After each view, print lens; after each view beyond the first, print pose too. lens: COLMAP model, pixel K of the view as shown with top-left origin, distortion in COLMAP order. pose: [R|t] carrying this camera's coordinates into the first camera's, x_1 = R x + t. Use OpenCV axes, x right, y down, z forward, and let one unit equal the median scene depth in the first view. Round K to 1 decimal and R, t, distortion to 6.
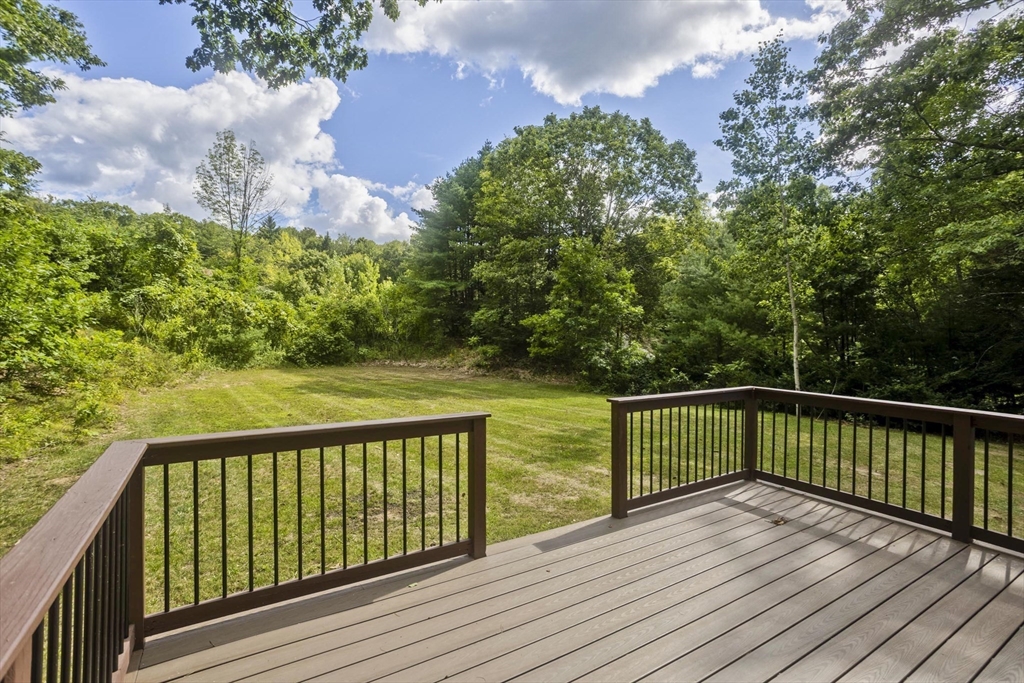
lens RADIAL K [[495.5, 0, 515.5], [0, 495.5, 337.8], [0, 0, 1]] dist [-0.051842, 0.029825]
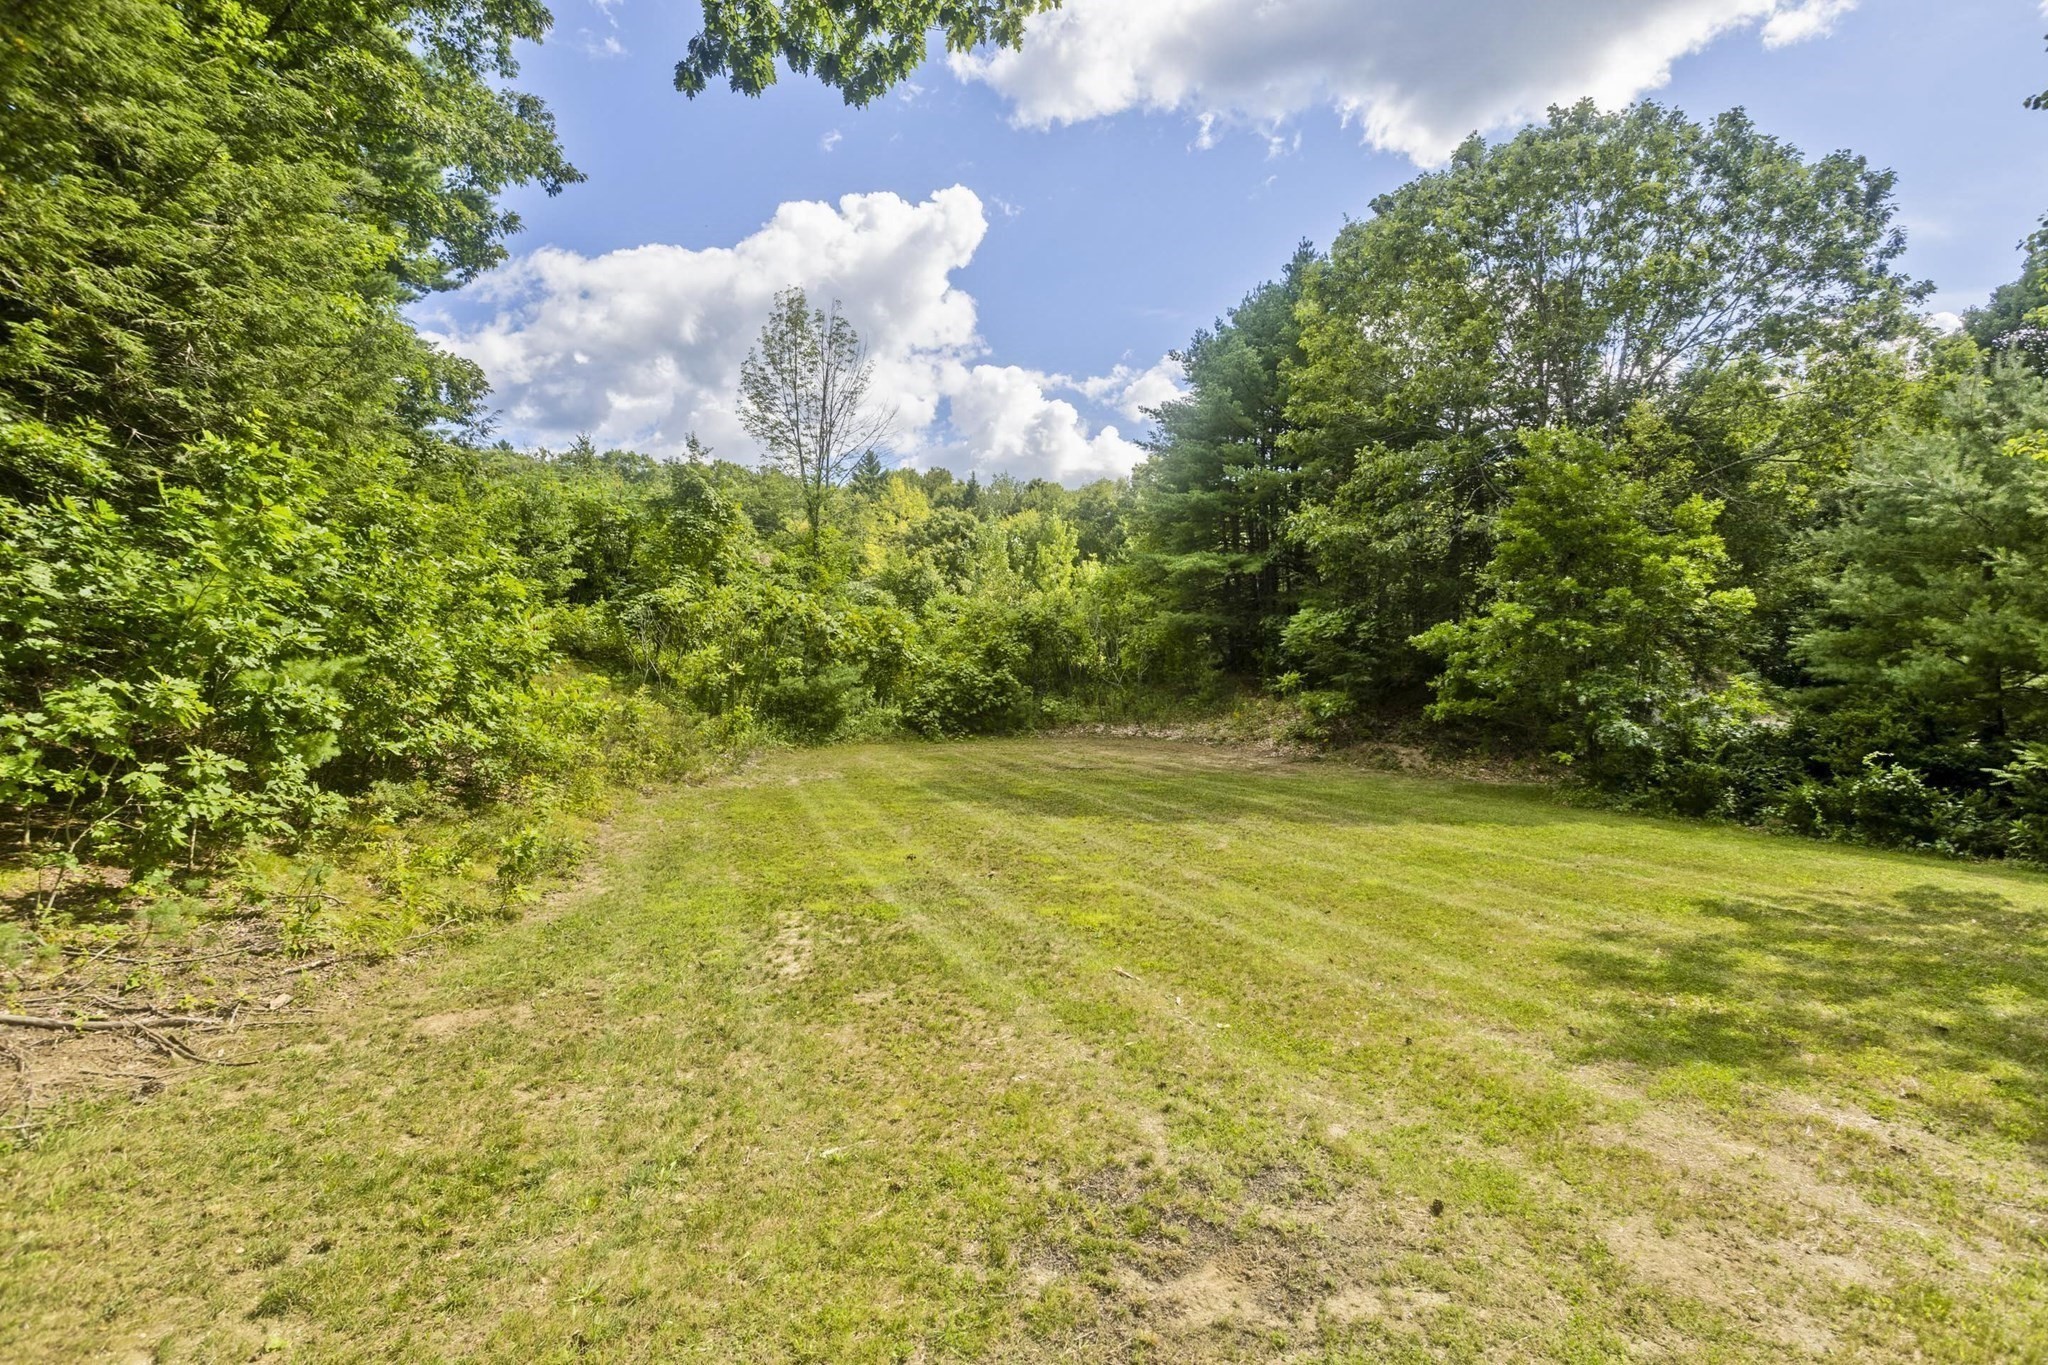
lens RADIAL K [[984.7, 0, 1035.5], [0, 984.7, 662.6], [0, 0, 1]] dist [-0.042011, 0.028532]
pose [[0.954284, -0.018632, -0.298319, -0.039438], [0.015825, 0.999805, -0.011823, -0.004906], [0.298481, 0.006562, 0.954393, 0.084398]]
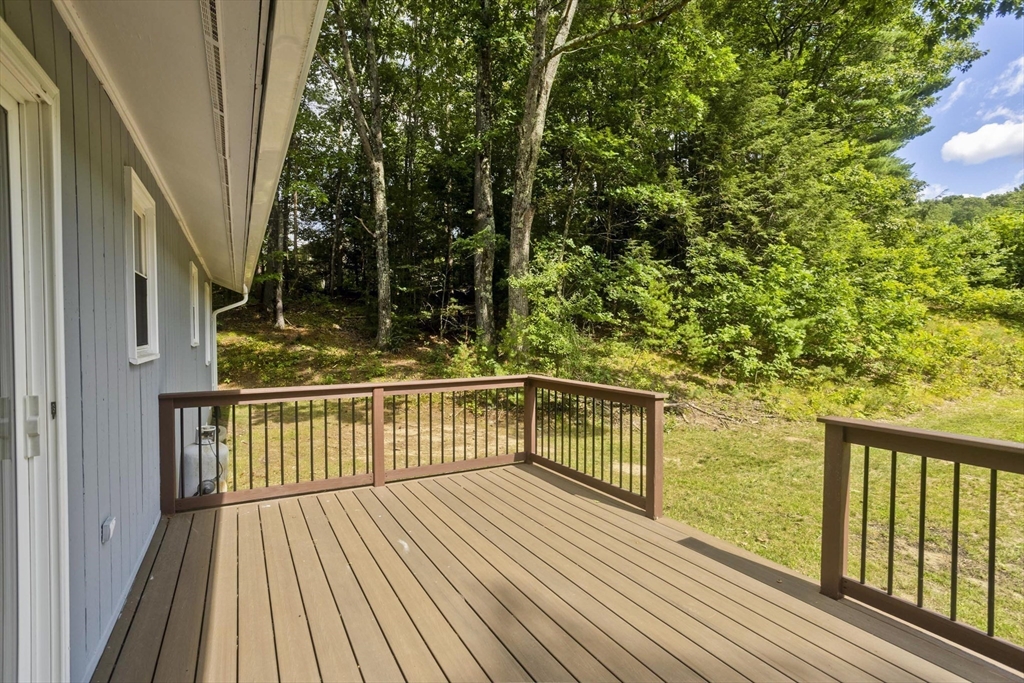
lens RADIAL K [[492.3, 0, 517.8], [0, 492.3, 331.6], [0, 0, 1]] dist [-0.042011, 0.028532]
pose [[-0.048476, -0.002771, -0.998821, 0.123604], [-0.004713, 0.999986, -0.002545, 0.000880], [0.998813, 0.004584, -0.048488, 0.082549]]
